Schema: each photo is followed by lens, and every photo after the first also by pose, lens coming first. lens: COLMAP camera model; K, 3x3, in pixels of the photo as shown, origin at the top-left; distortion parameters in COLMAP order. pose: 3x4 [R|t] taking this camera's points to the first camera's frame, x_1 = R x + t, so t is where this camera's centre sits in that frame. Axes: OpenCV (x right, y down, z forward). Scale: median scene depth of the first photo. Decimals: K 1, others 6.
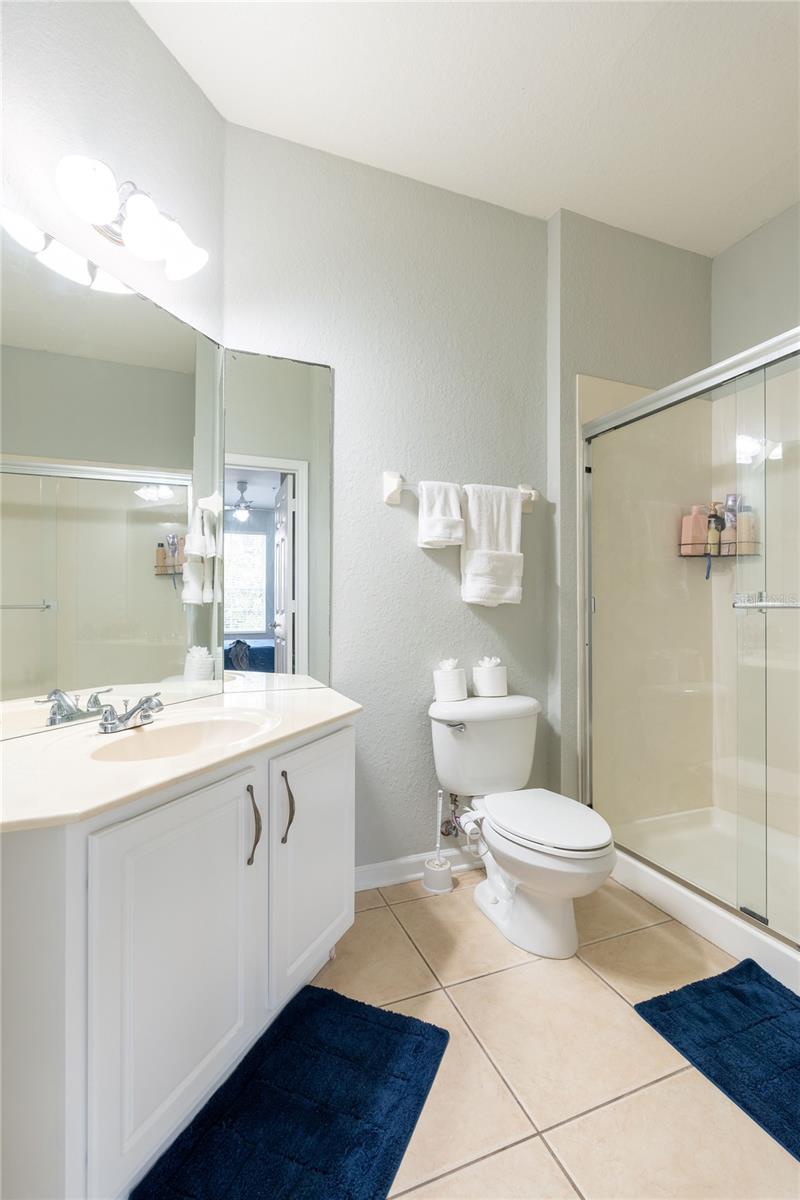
lens RADIAL K [[538.3, 0, 400.5], [0, 538.3, 601.1], [0, 0, 1]] dist [-0.000868, 0.000242]
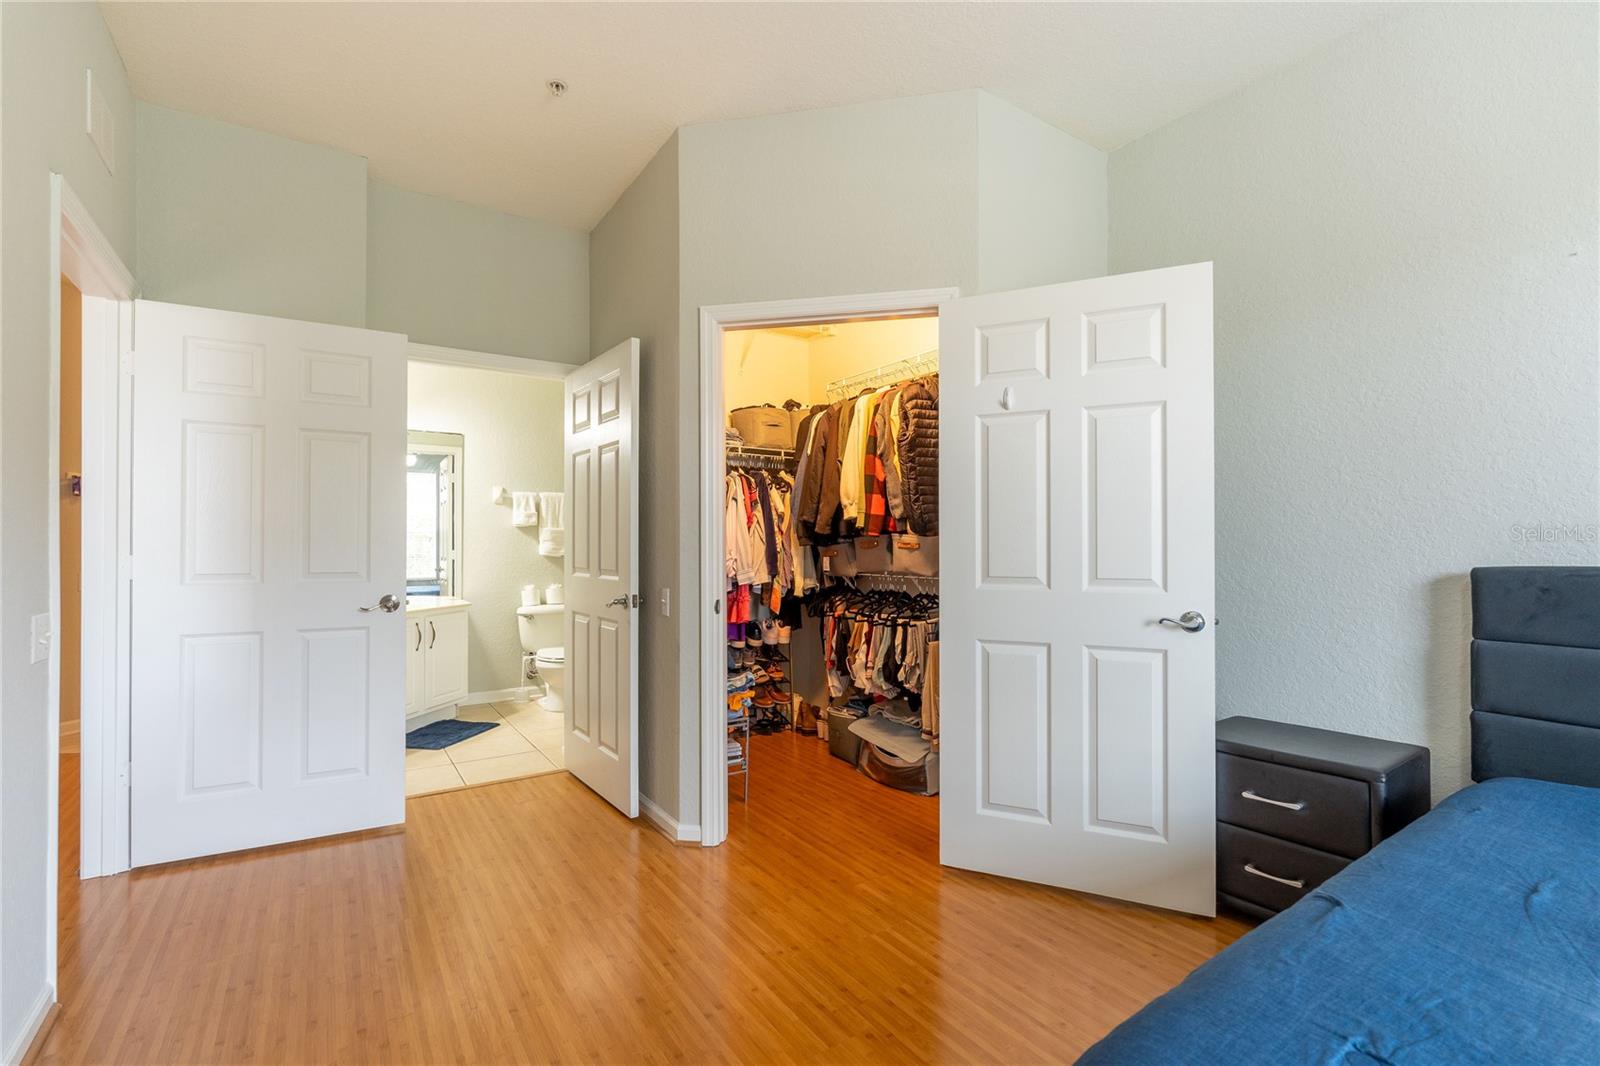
lens RADIAL K [[637.3, 0, 751.6], [0, 637.3, 545.0], [0, 0, 1]] dist [-0.000571, -0.000282]
pose [[0.978042, -0.001015, 0.208404, 0.381562], [0.000313, 0.999994, 0.003400, -0.039768], [-0.208406, -0.003260, 0.978037, -1.355975]]
